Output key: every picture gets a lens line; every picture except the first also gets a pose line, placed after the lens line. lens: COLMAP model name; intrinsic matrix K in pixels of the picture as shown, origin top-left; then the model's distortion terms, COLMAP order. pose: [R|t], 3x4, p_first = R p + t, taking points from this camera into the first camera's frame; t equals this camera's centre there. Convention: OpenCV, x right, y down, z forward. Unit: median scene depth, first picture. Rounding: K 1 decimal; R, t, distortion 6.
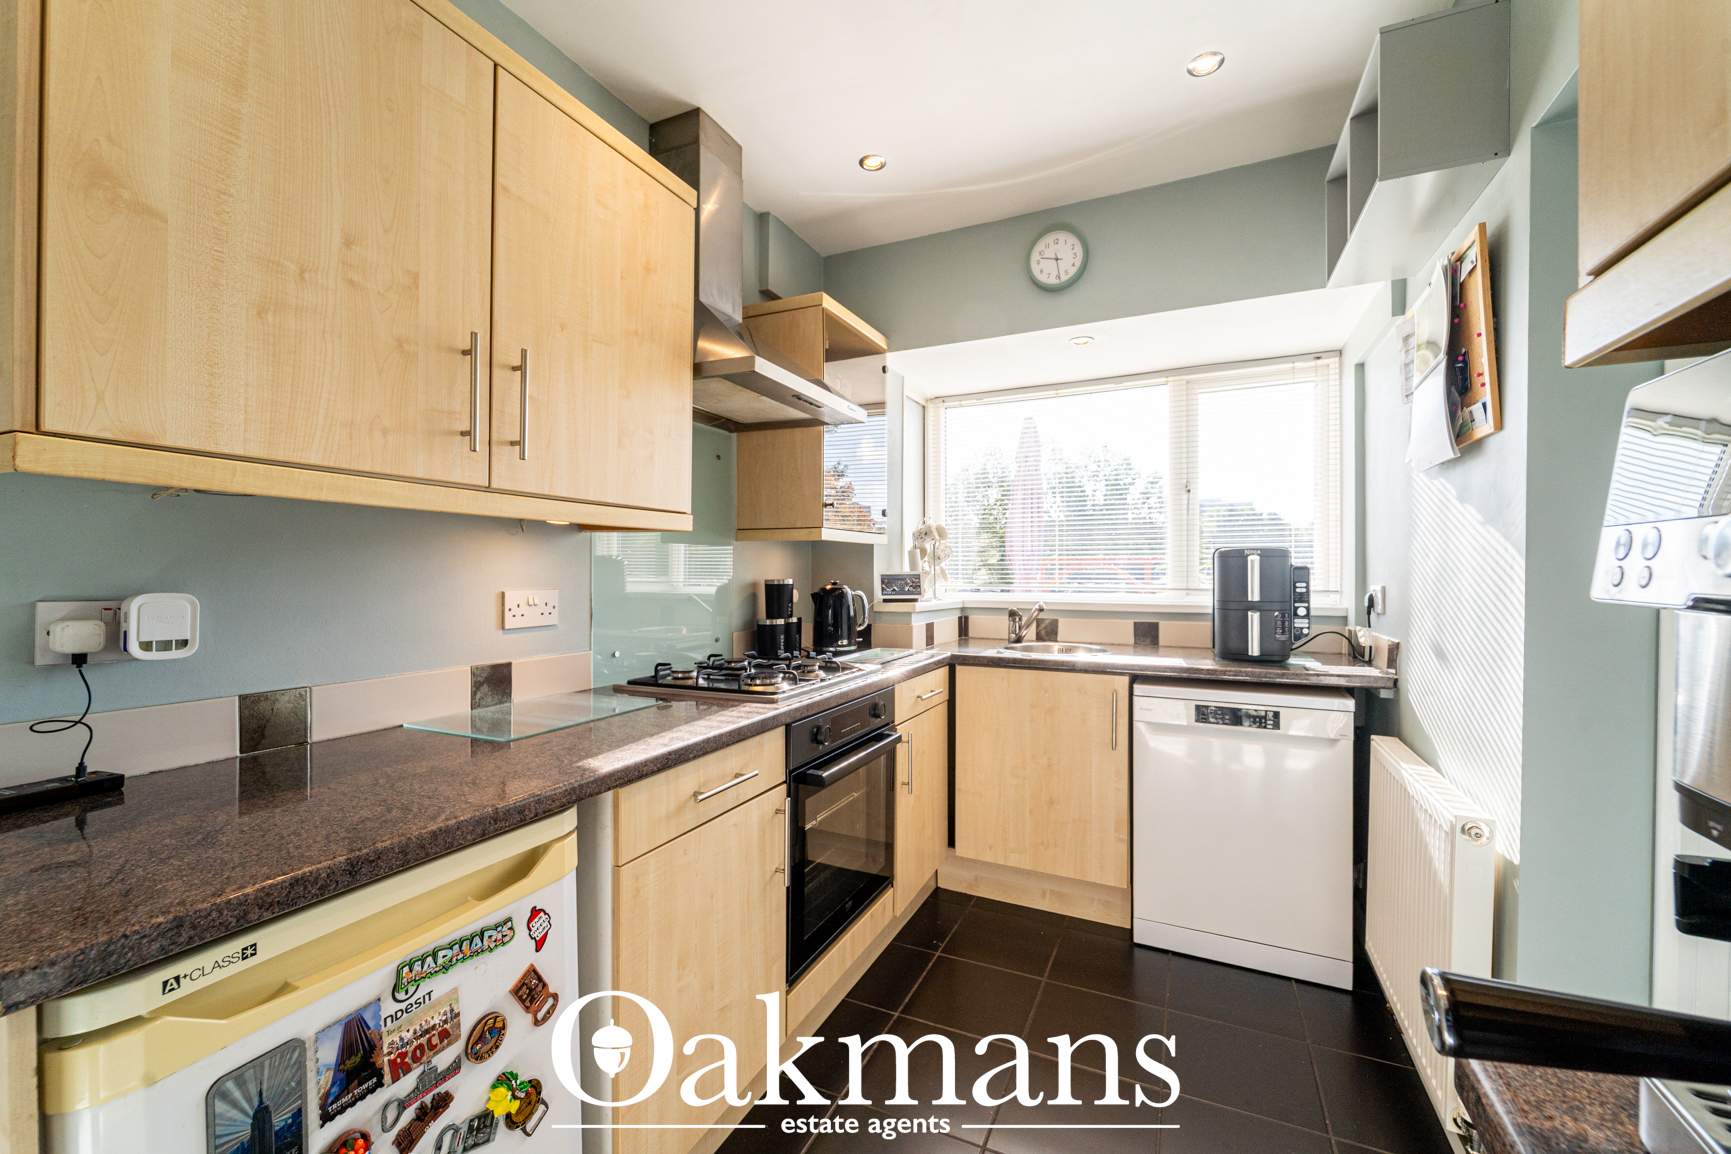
lens RADIAL K [[703.6, 0, 877.0], [0, 703.6, 575.3], [0, 0, 1]] dist [0.002608, -0.002906]
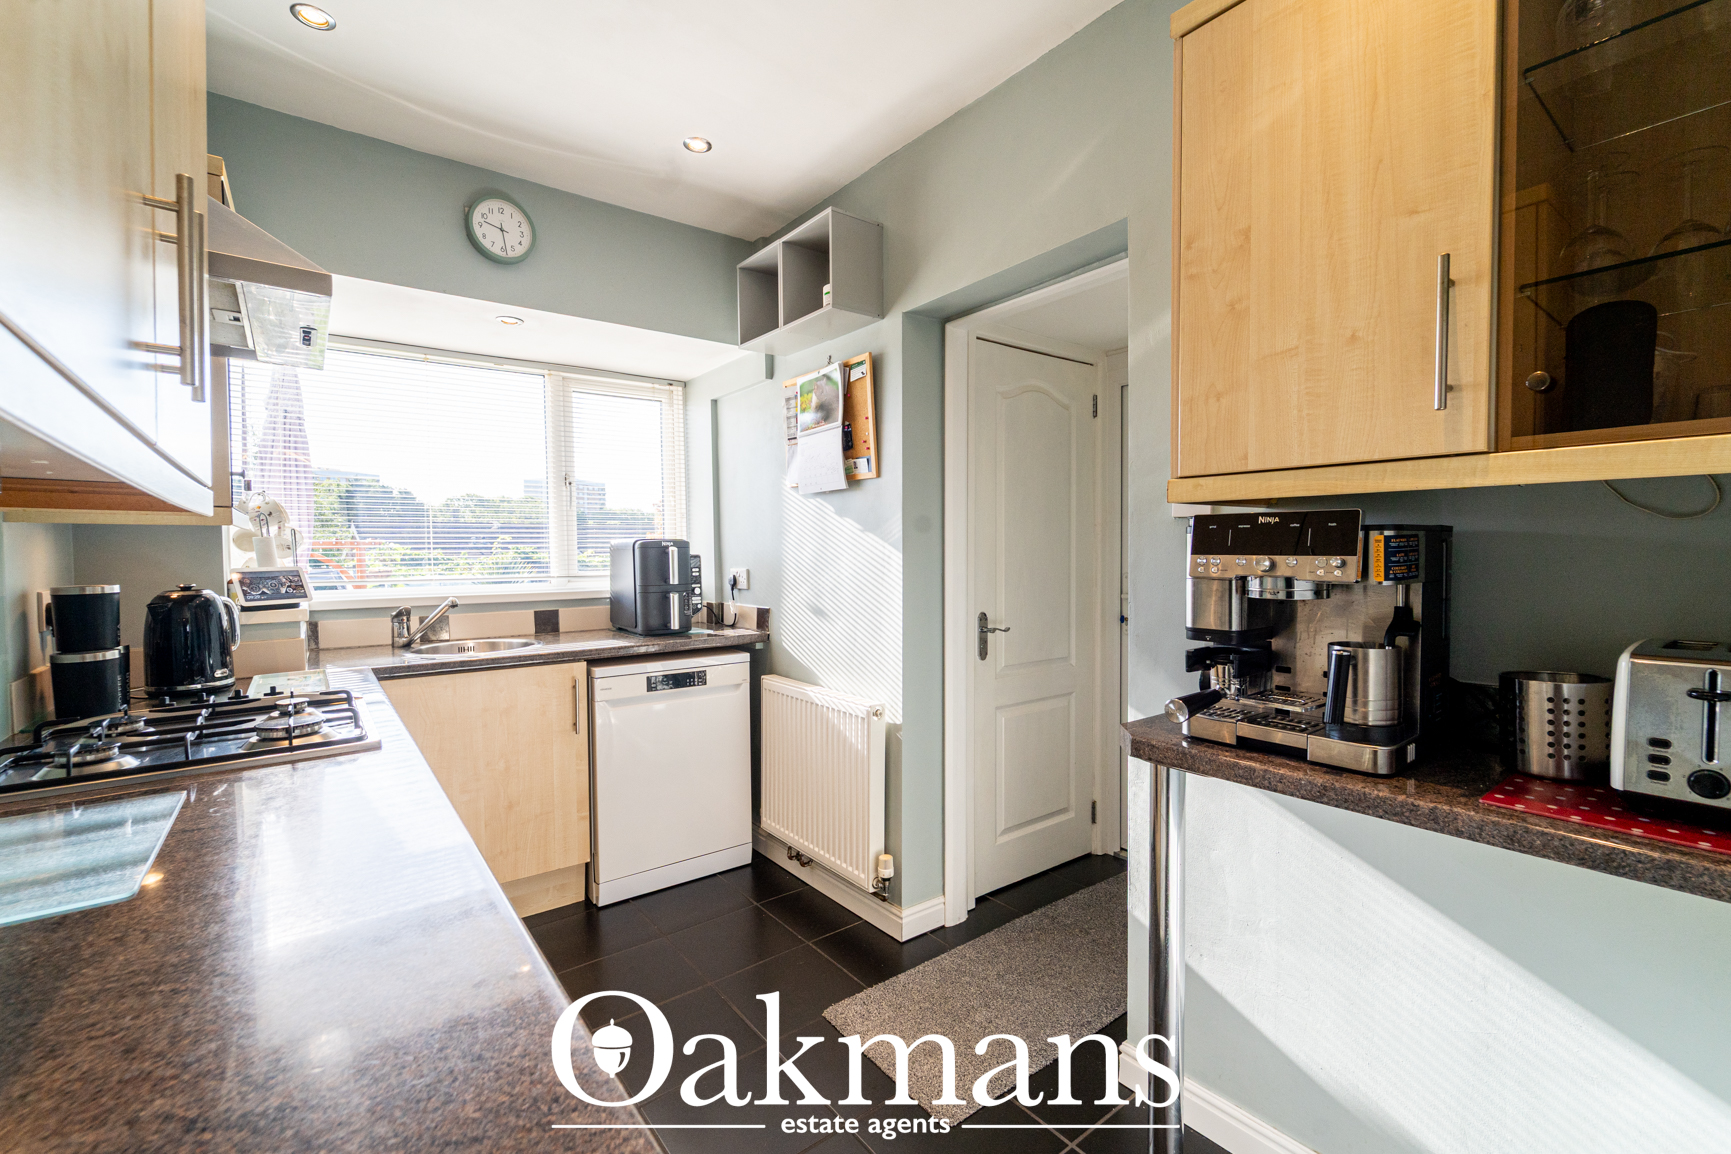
lens RADIAL K [[731.3, 0, 884.3], [0, 731.3, 574.8], [0, 0, 1]] dist [-0.001995, -0.000847]
pose [[0.449426, -0.035936, 0.892594, -0.614680], [0.013428, 0.999349, 0.033473, -0.025077], [-0.893216, -0.003058, 0.449617, 0.164032]]
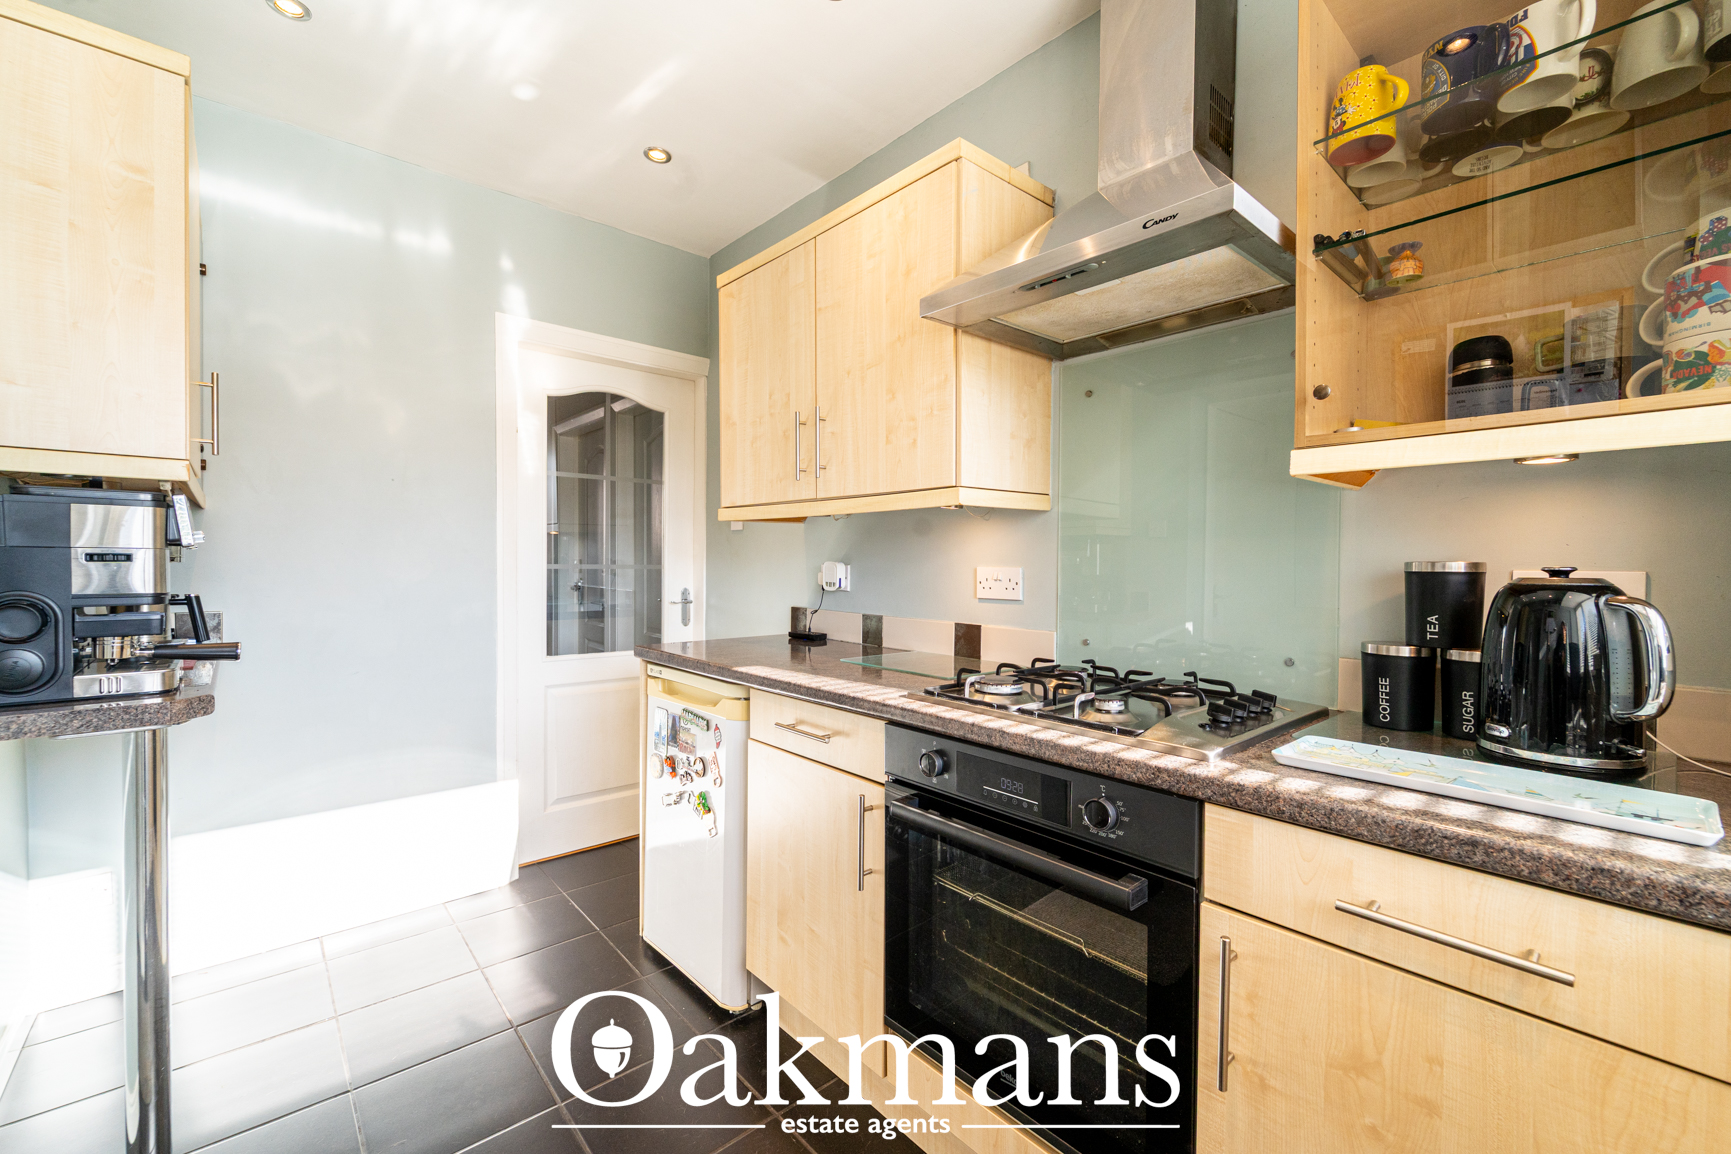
lens RADIAL K [[703.6, 0, 868.5], [0, 703.6, 576.5], [0, 0, 1]] dist [0.002608, -0.002906]
pose [[-0.406824, 0.014055, -0.913398, 0.674537], [-0.012458, 0.999703, 0.020932, 0.015865], [0.913422, 0.019894, -0.406528, 1.331705]]
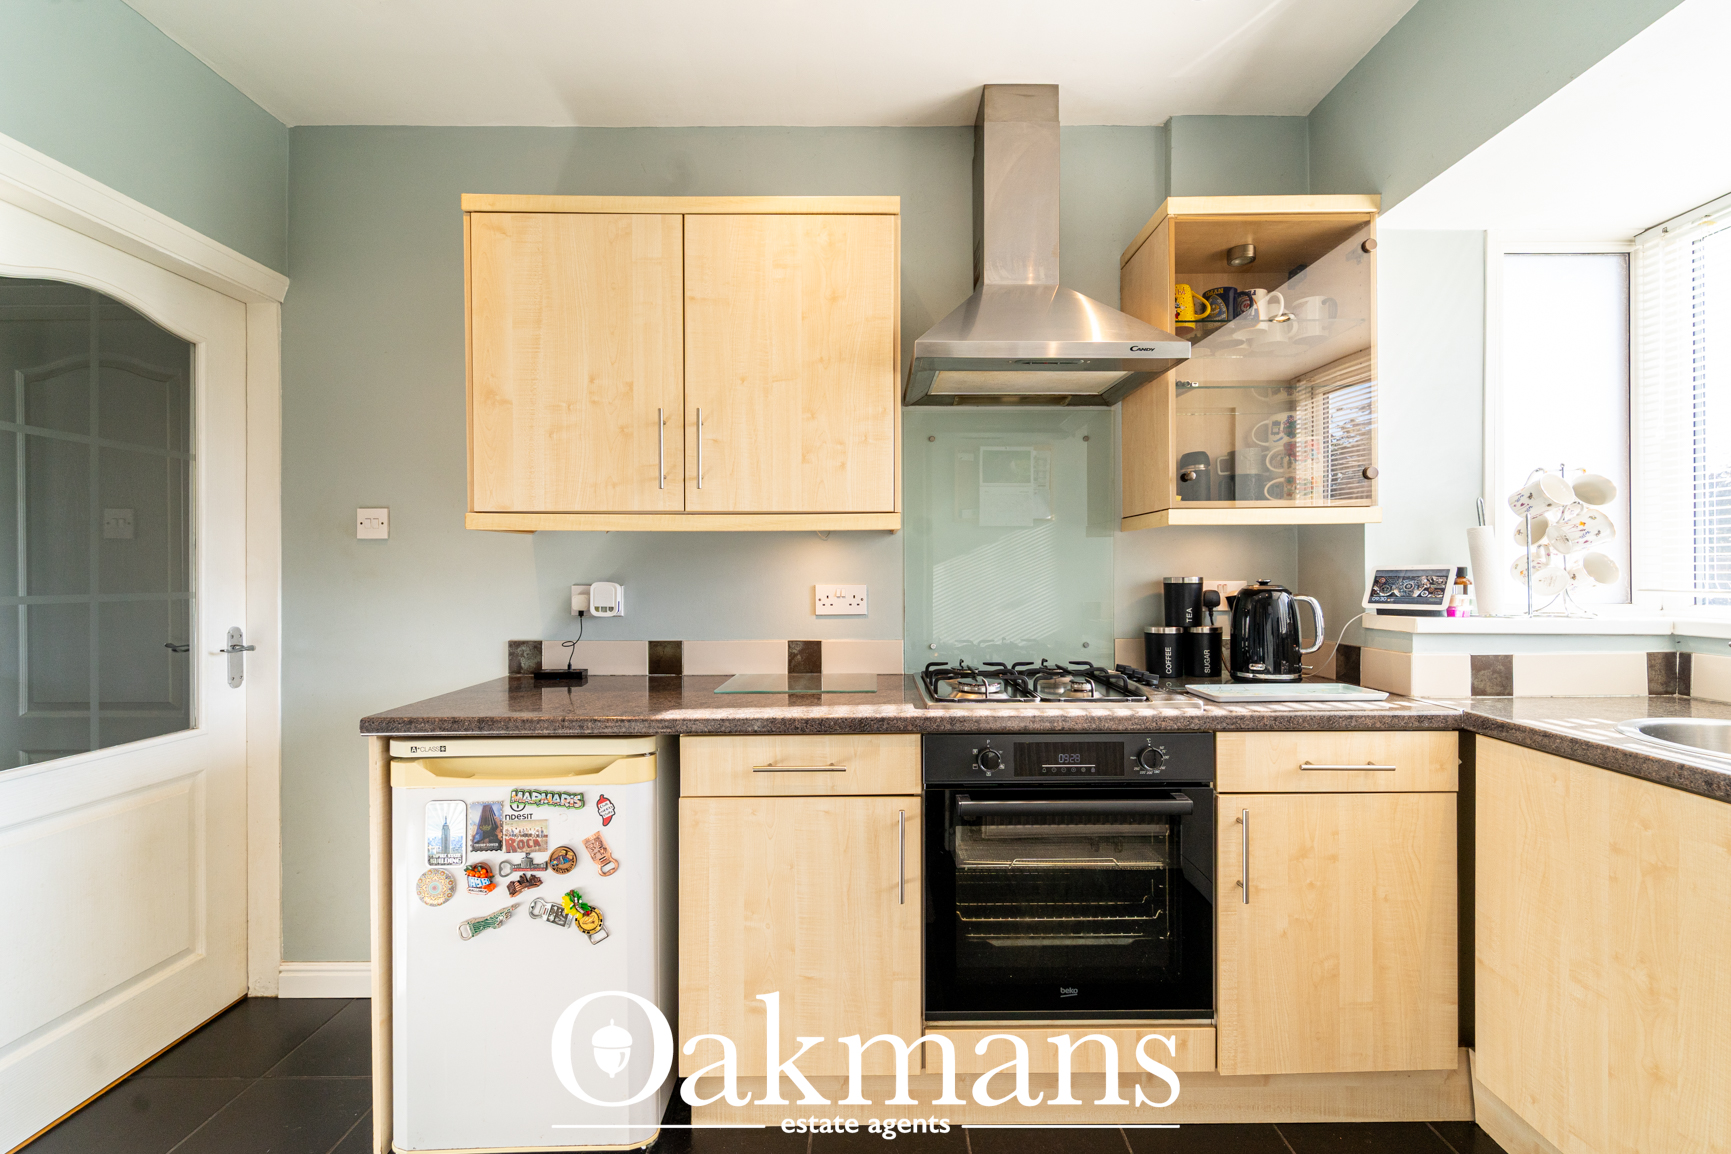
lens RADIAL K [[703.6, 0, 865.3], [0, 703.6, 578.5], [0, 0, 1]] dist [0.002608, -0.002906]
pose [[0.415234, 0.003126, -0.909709, 0.680249], [0.001313, 0.999991, 0.004035, 0.005384], [0.909714, -0.002870, 0.415226, 0.551398]]
